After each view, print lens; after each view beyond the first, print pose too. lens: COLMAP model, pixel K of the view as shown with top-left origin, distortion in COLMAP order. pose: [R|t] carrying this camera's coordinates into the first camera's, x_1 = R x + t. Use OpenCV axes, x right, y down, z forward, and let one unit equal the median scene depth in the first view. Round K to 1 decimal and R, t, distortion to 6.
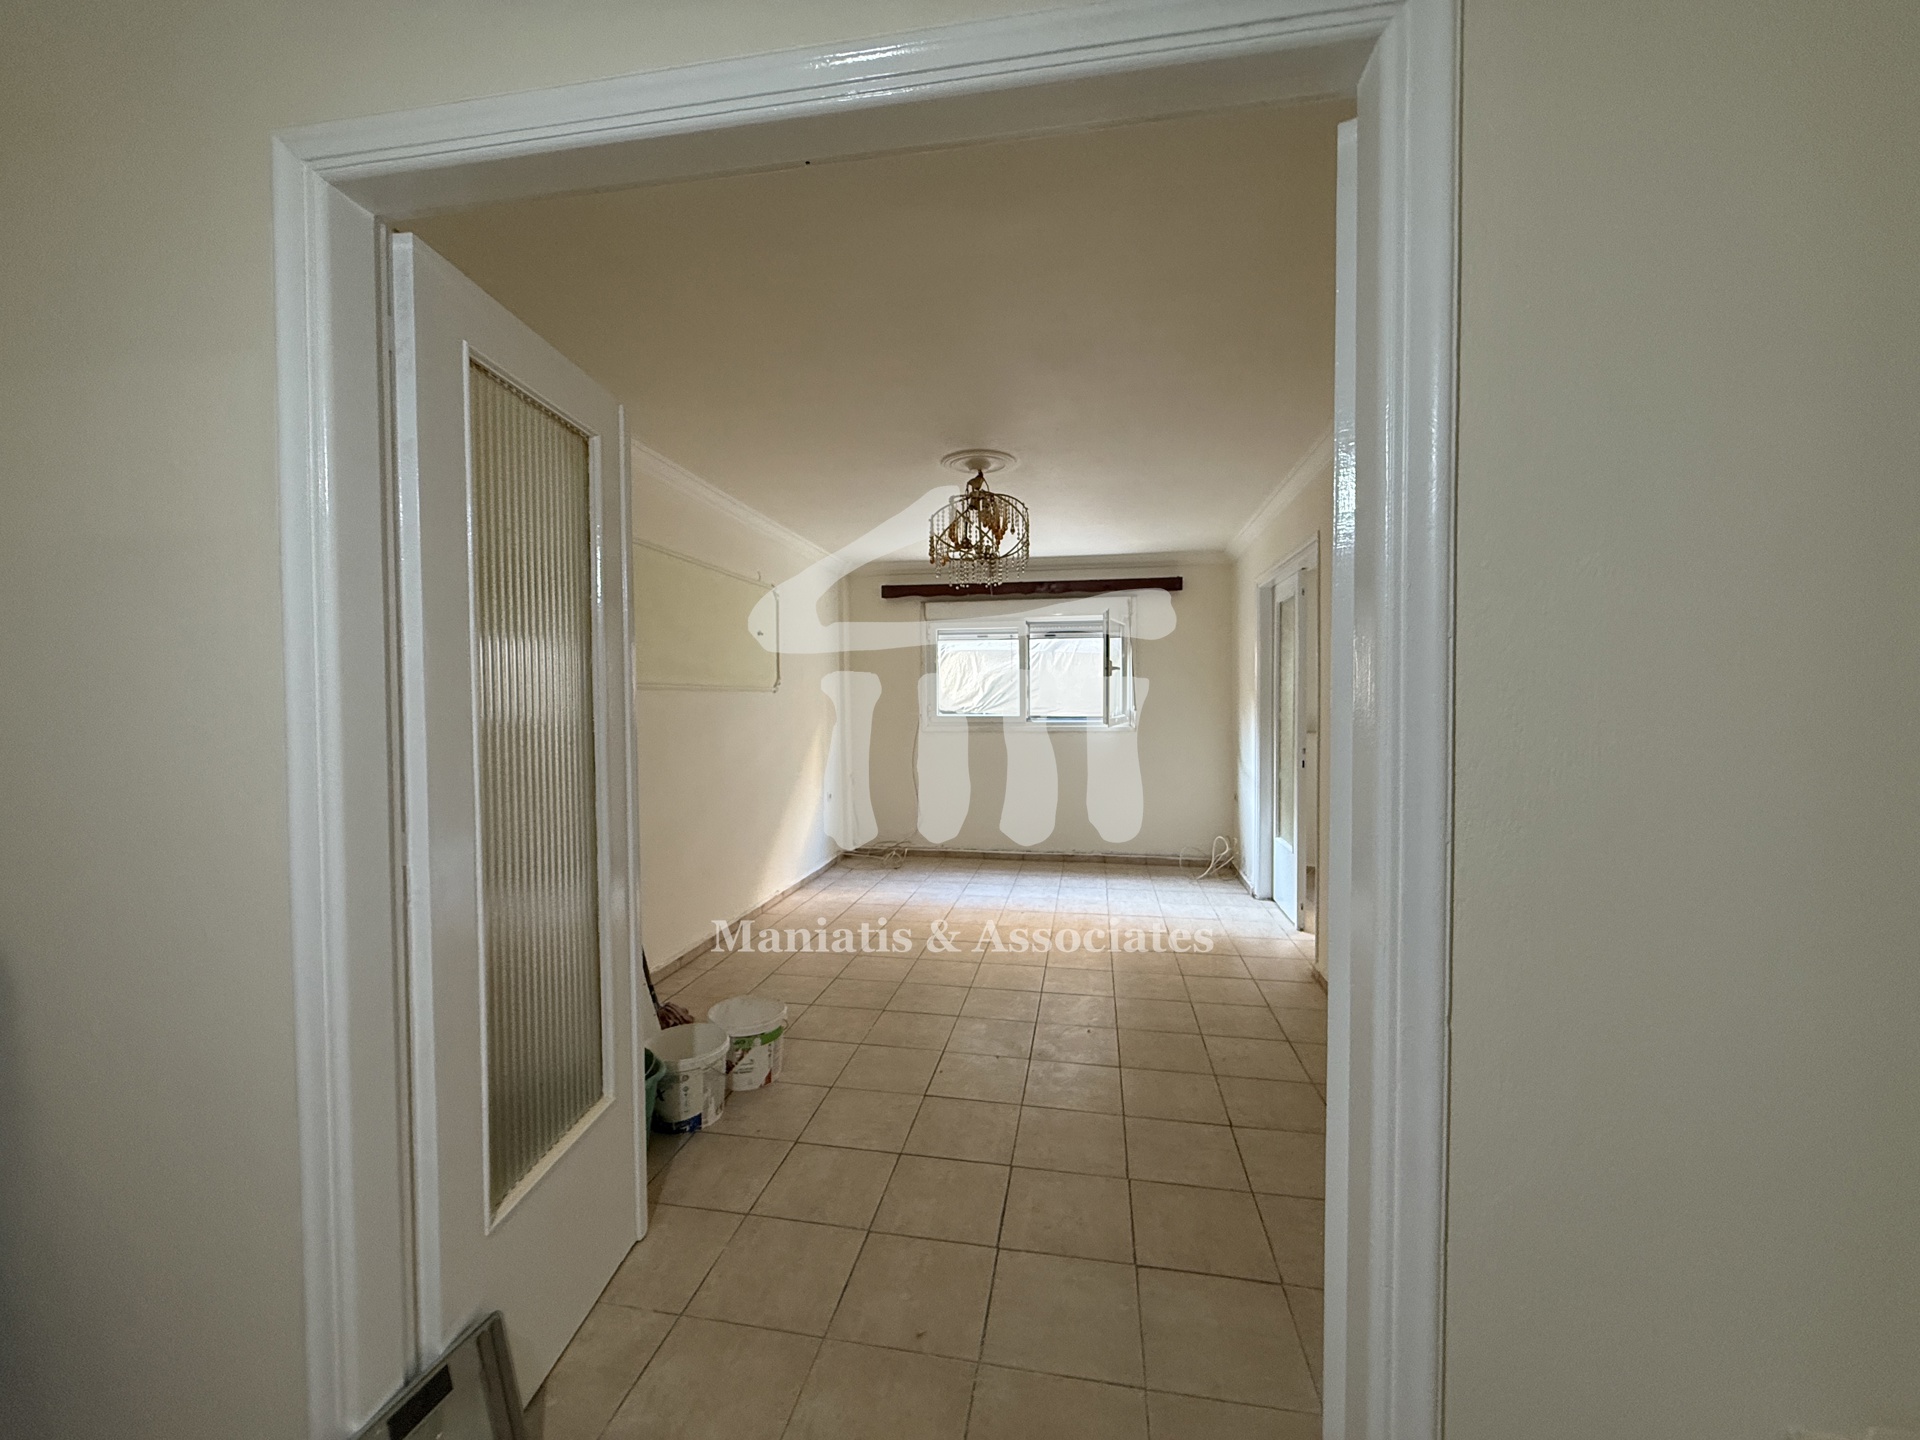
lens RADIAL K [[761.7, 0, 951.8], [0, 761.7, 720.1], [0, 0, 1]] dist [-0.001149, 0.000228]
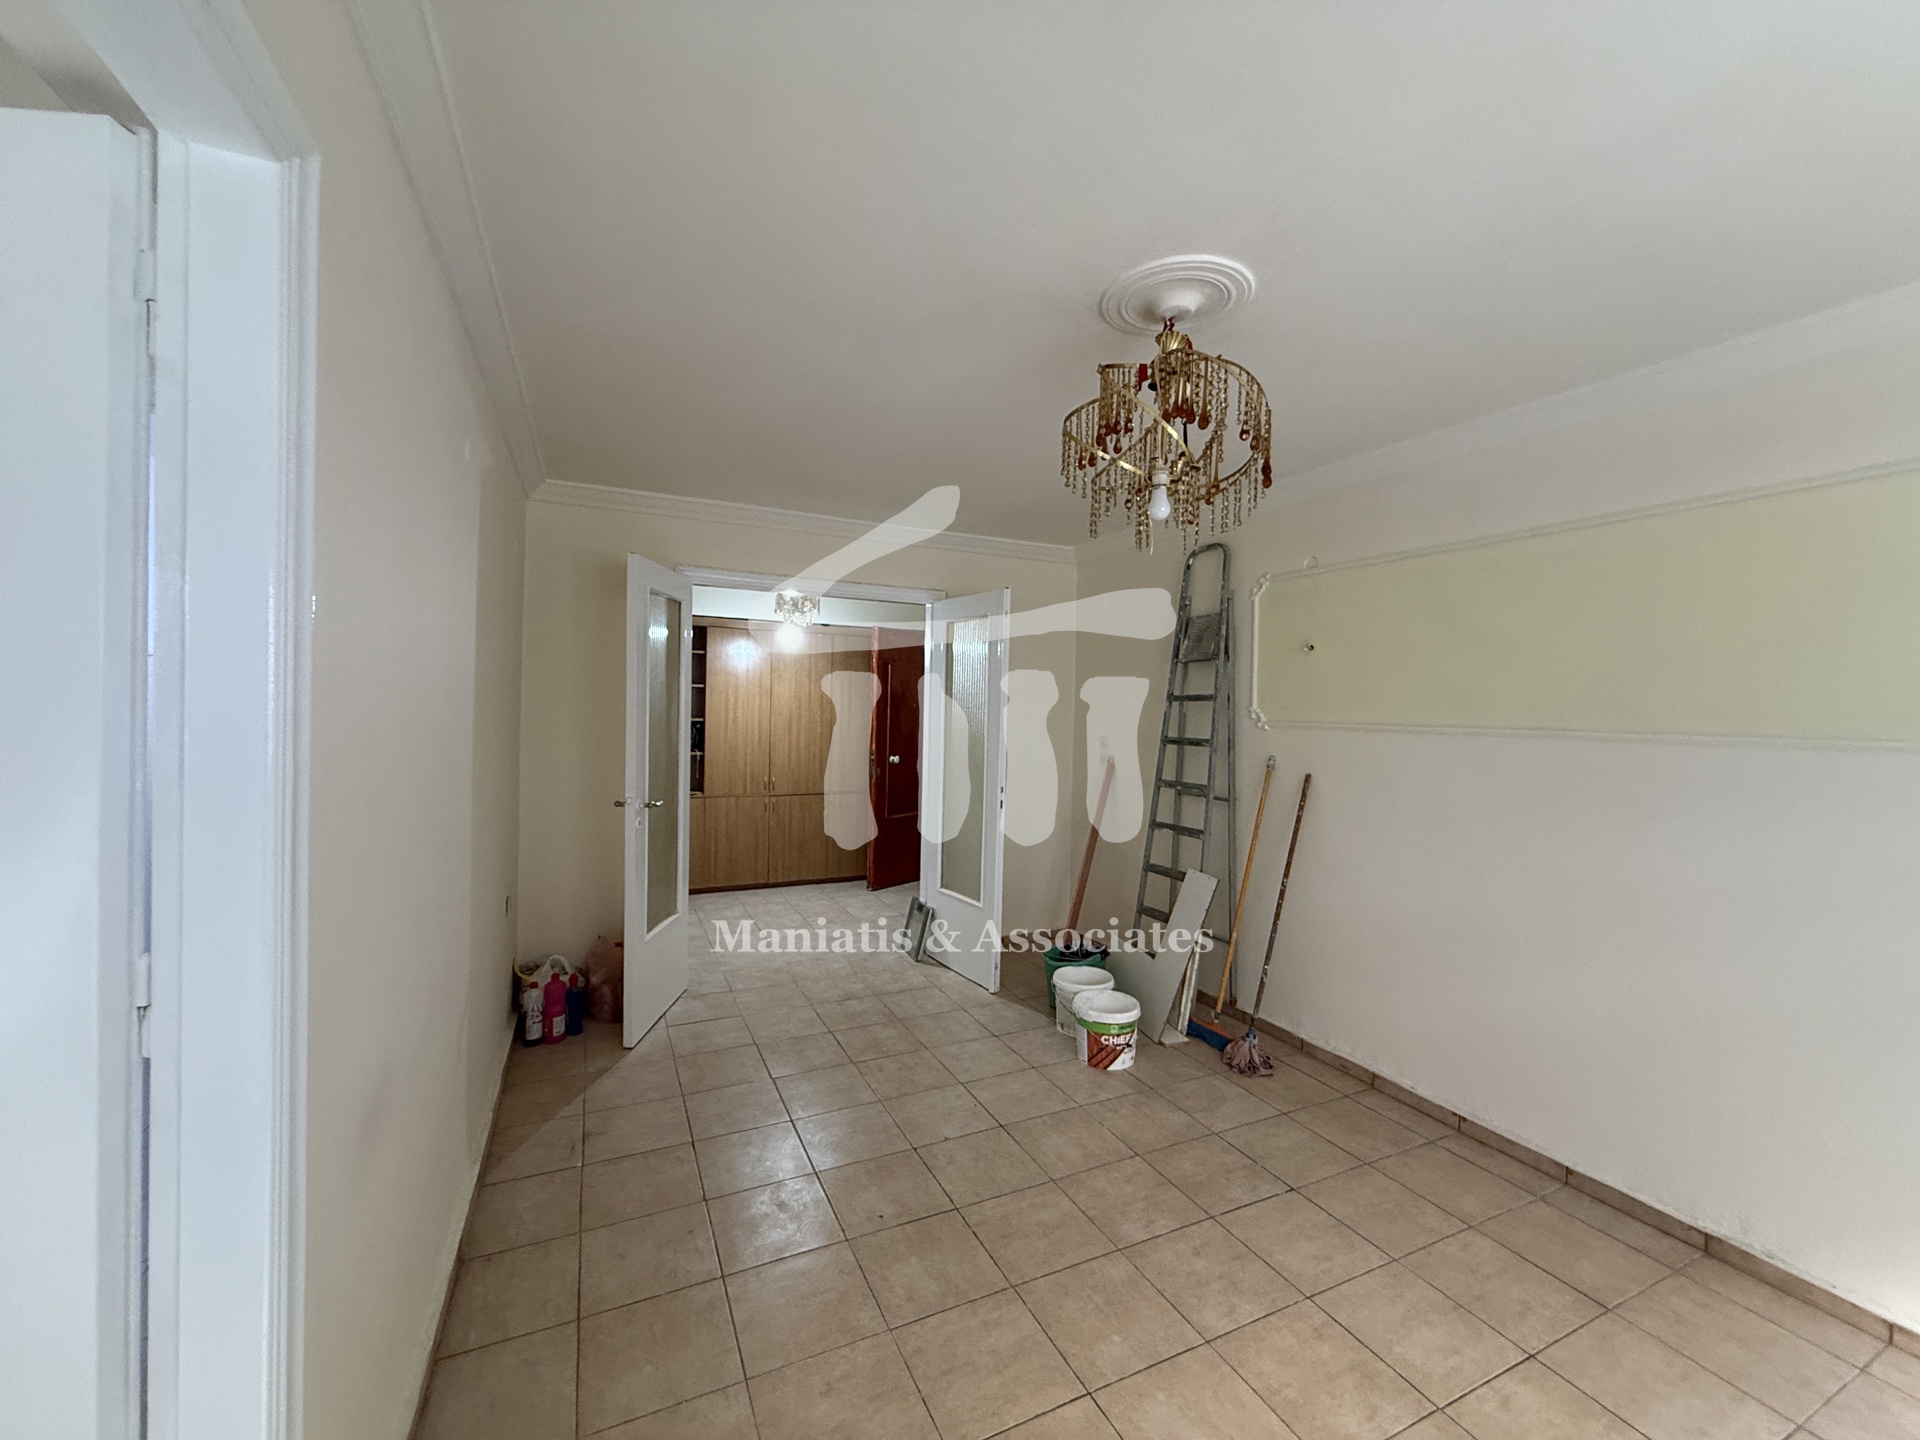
lens RADIAL K [[761.7, 0, 954.6], [0, 761.7, 720.6], [0, 0, 1]] dist [-0.001149, 0.000228]
pose [[-0.812629, -0.002203, -0.582777, 0.455592], [-0.032840, 0.998577, 0.042016, -0.070119], [0.581855, 0.053282, -0.811545, 1.347347]]
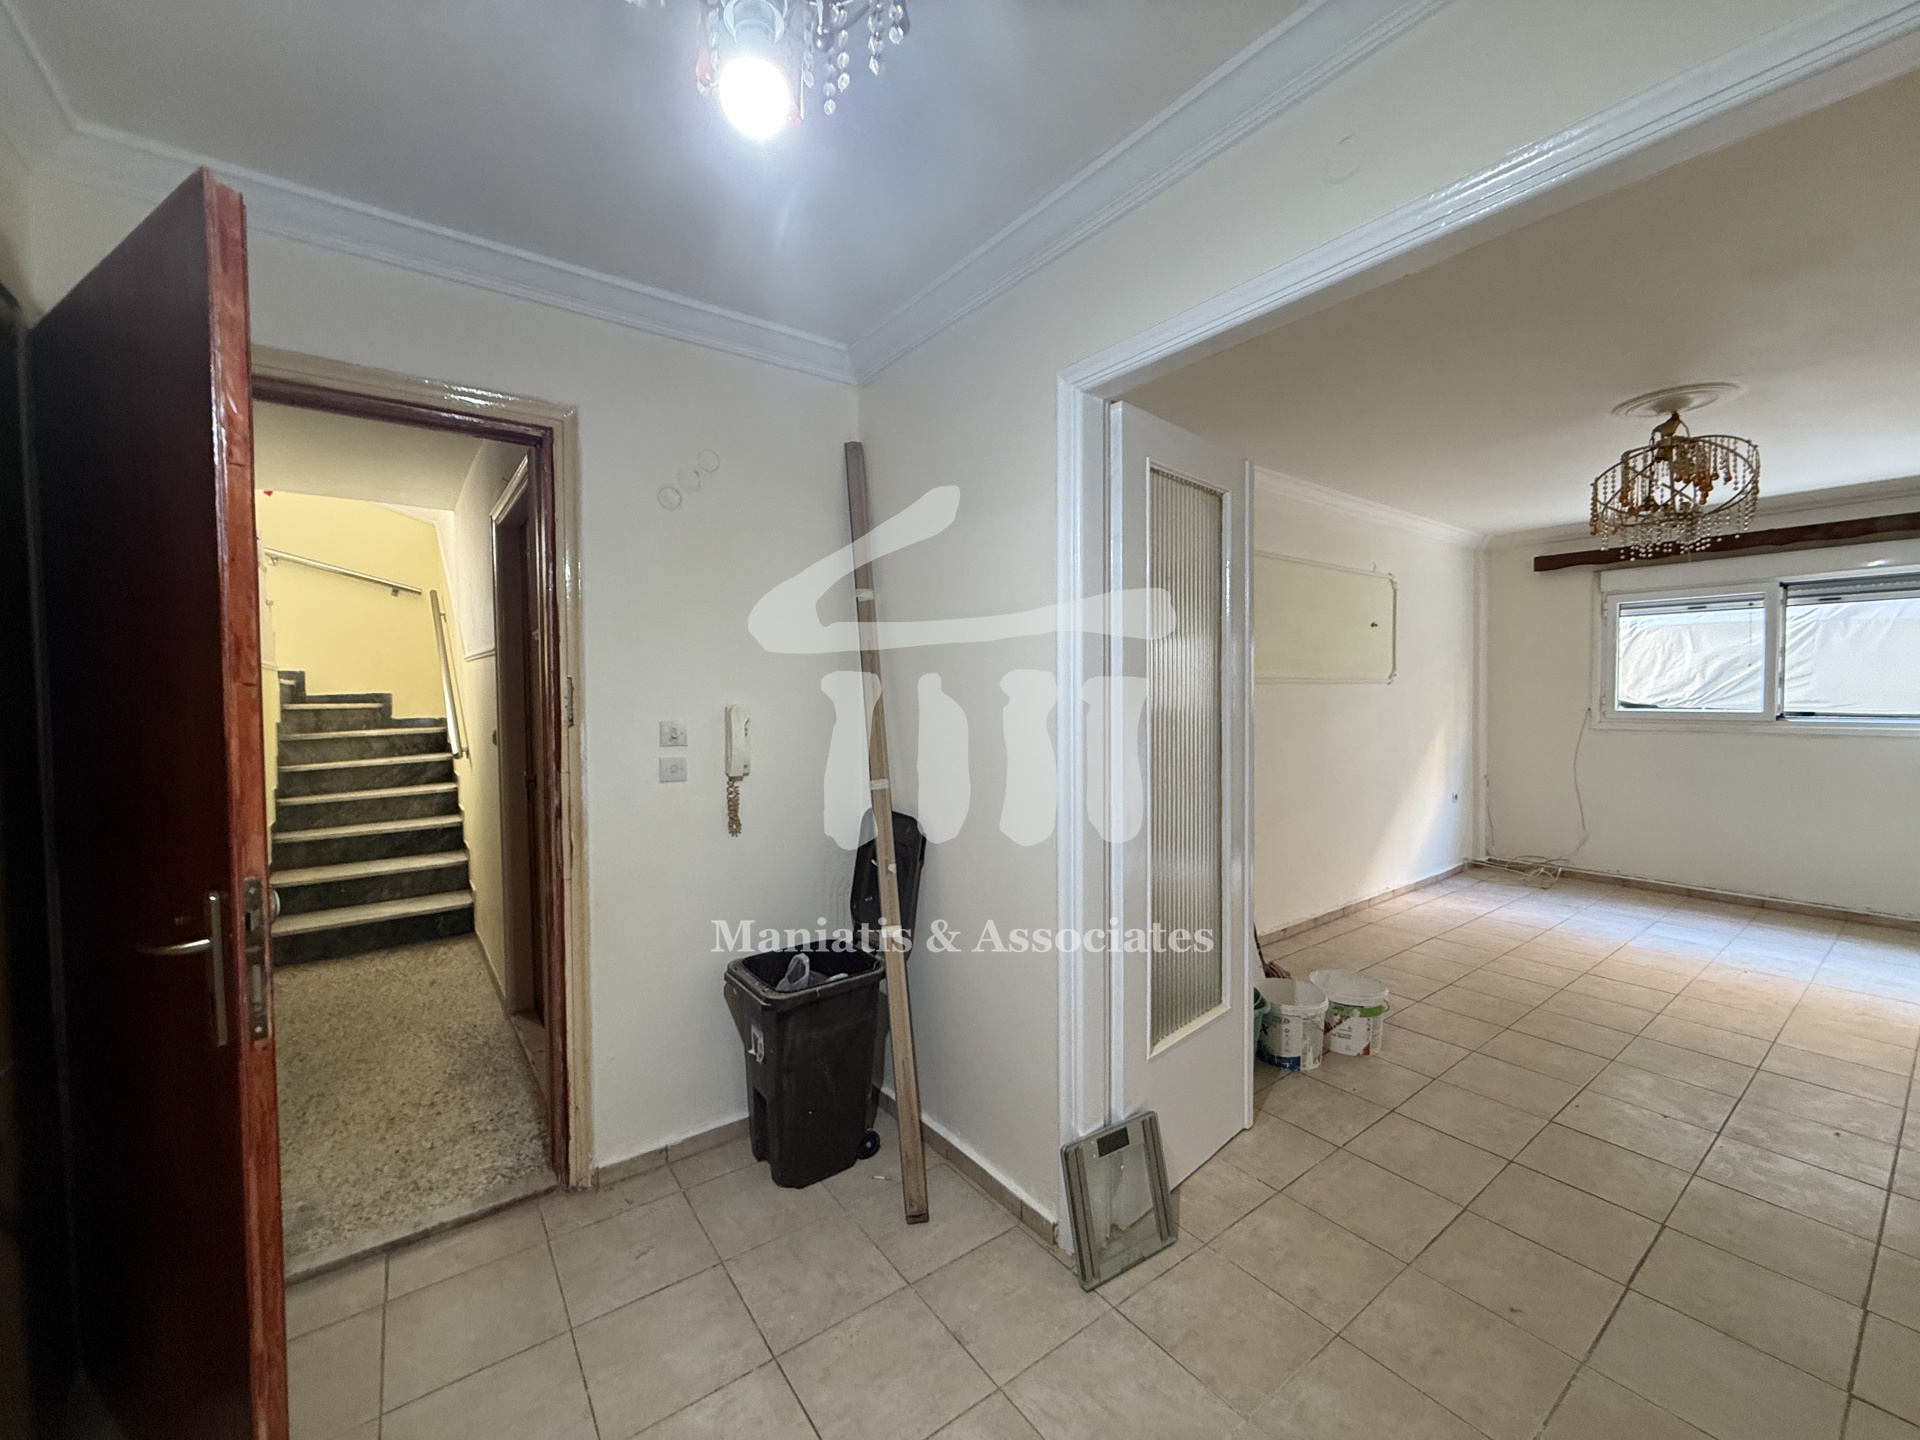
lens RADIAL K [[761.7, 0, 954.5], [0, 761.7, 719.5], [0, 0, 1]] dist [-0.001149, 0.000228]
pose [[0.728088, 0.024571, -0.685043, 0.041966], [-0.014248, 0.999684, 0.020713, -0.004220], [0.685335, -0.005320, 0.728208, -0.123106]]
